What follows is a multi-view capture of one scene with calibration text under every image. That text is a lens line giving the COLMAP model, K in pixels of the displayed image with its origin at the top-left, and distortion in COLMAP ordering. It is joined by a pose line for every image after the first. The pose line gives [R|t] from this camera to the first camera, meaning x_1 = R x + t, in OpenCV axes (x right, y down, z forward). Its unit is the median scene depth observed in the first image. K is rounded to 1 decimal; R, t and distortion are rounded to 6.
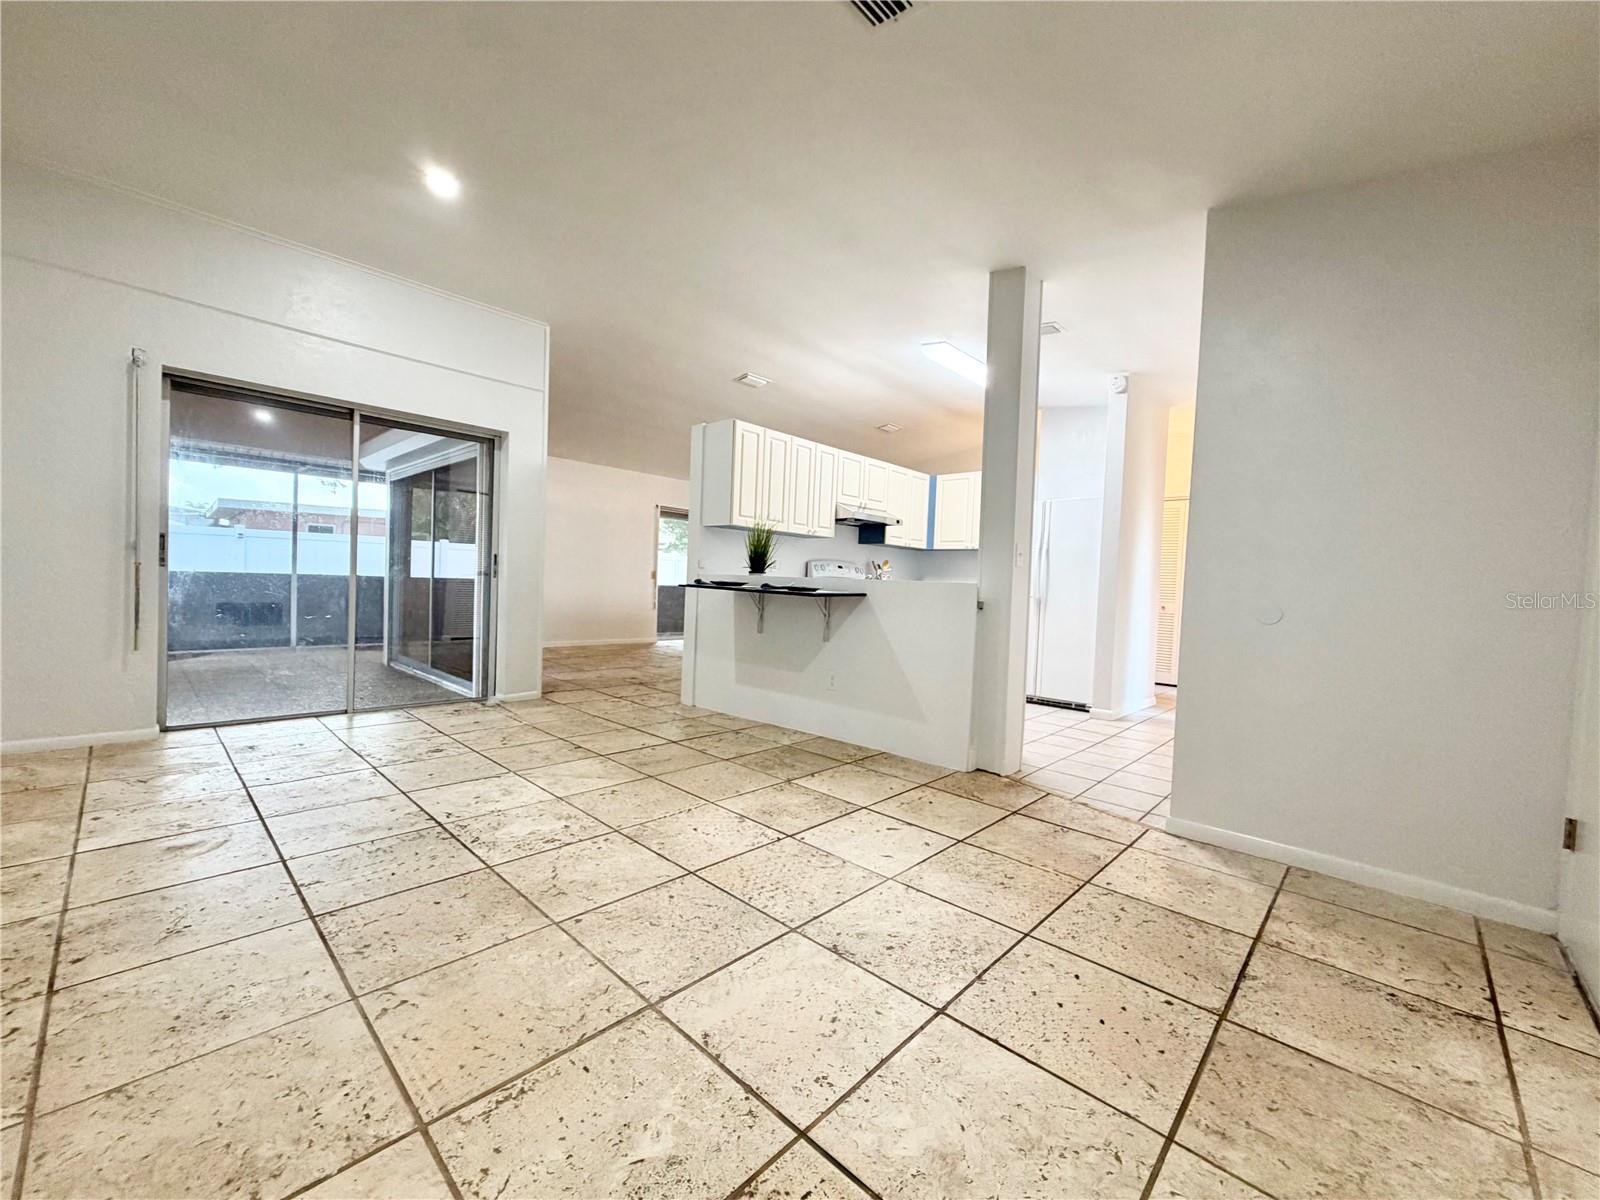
lens RADIAL K [[637.6, 0, 796.4], [0, 637.6, 601.6], [0, 0, 1]] dist [-0.000308, 0.000528]
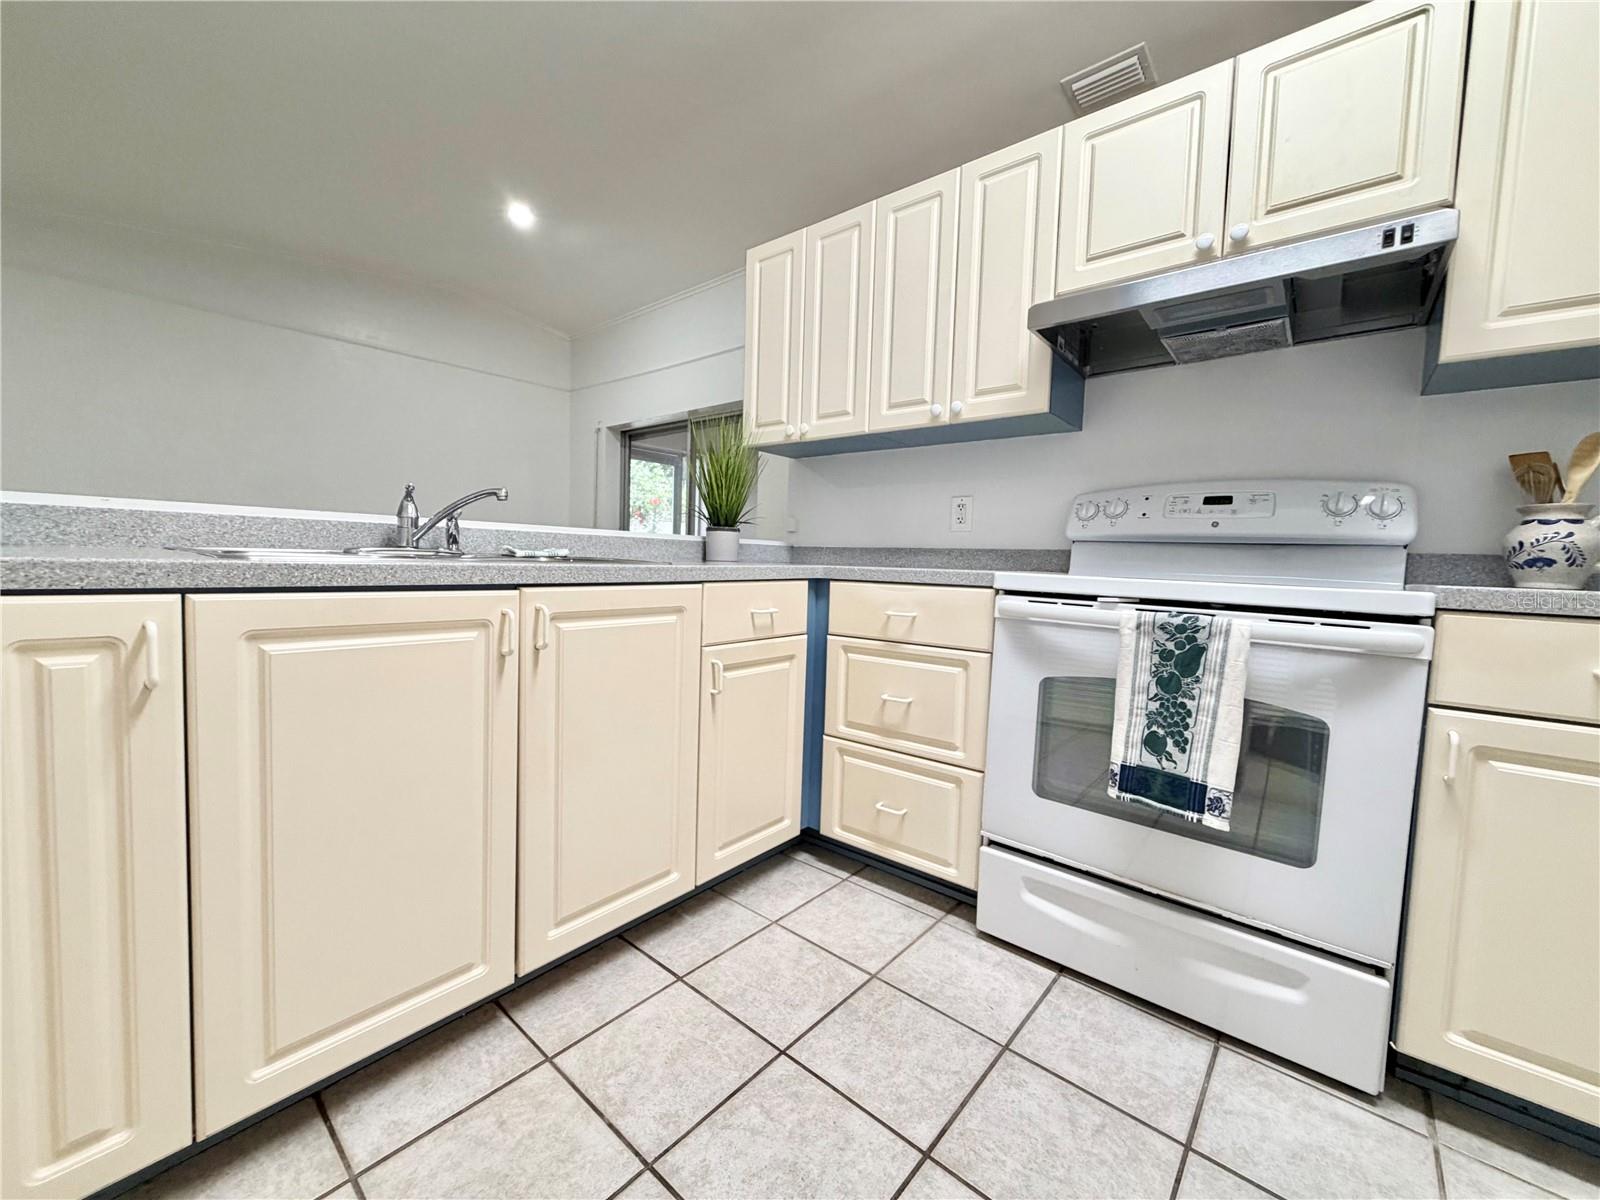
lens RADIAL K [[637.6, 0, 794.5], [0, 637.6, 602.2], [0, 0, 1]] dist [-0.000308, 0.000528]
pose [[0.043264, 0.027617, -0.998682, 0.547169], [-0.063209, 0.997691, 0.024852, -0.004748], [0.997062, 0.062050, 0.044910, 1.247429]]
